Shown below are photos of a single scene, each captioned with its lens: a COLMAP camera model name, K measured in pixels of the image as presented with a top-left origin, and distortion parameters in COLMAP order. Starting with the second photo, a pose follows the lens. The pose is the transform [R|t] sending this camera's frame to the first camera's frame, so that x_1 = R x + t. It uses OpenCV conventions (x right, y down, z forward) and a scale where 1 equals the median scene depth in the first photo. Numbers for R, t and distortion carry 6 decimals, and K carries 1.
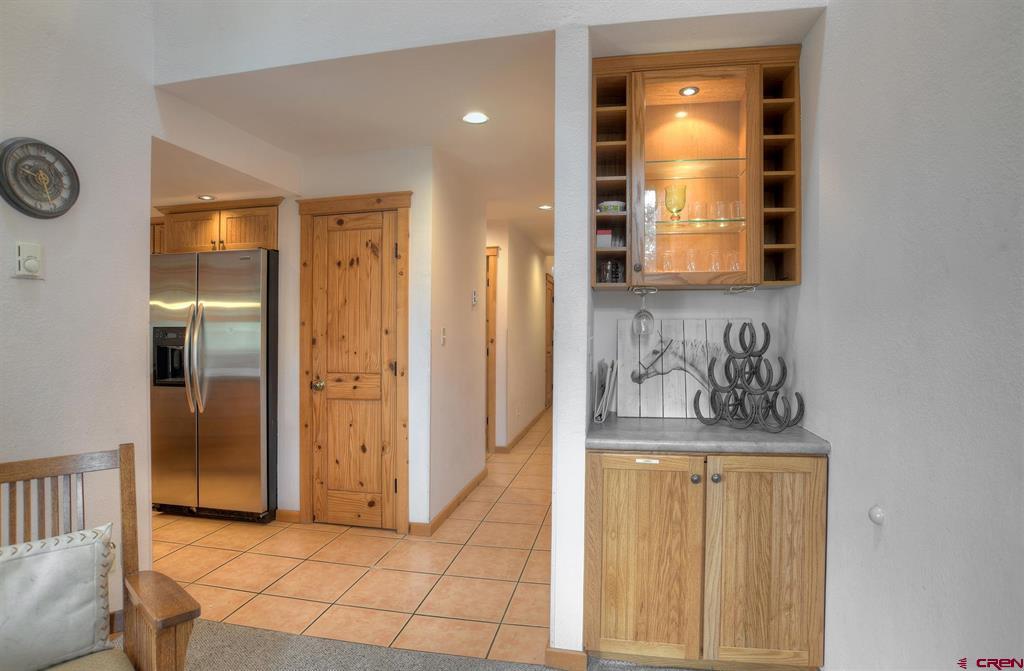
lens RADIAL K [[551.3, 0, 509.2], [0, 551.3, 331.3], [0, 0, 1]] dist [-0.081103, 0.067577]
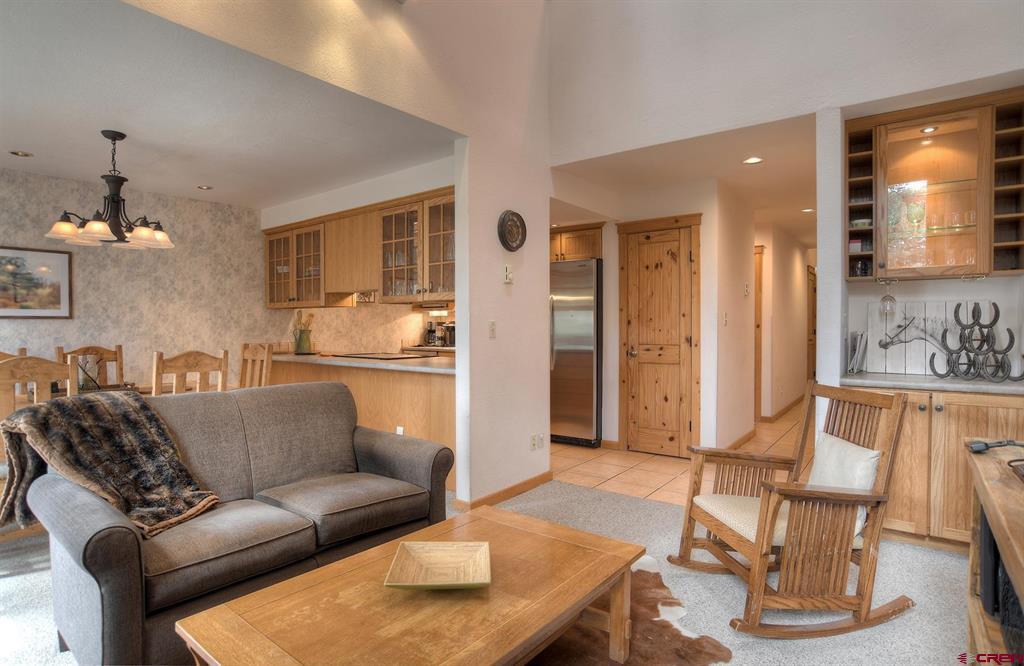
lens RADIAL K [[582.3, 0, 497.6], [0, 582.3, 325.8], [0, 0, 1]] dist [-0.080367, 0.040021]
pose [[0.909314, 0.001051, -0.416109, -0.054542], [-0.002959, 0.999988, -0.003941, 0.044363], [0.416100, 0.004815, 0.909306, -0.667970]]
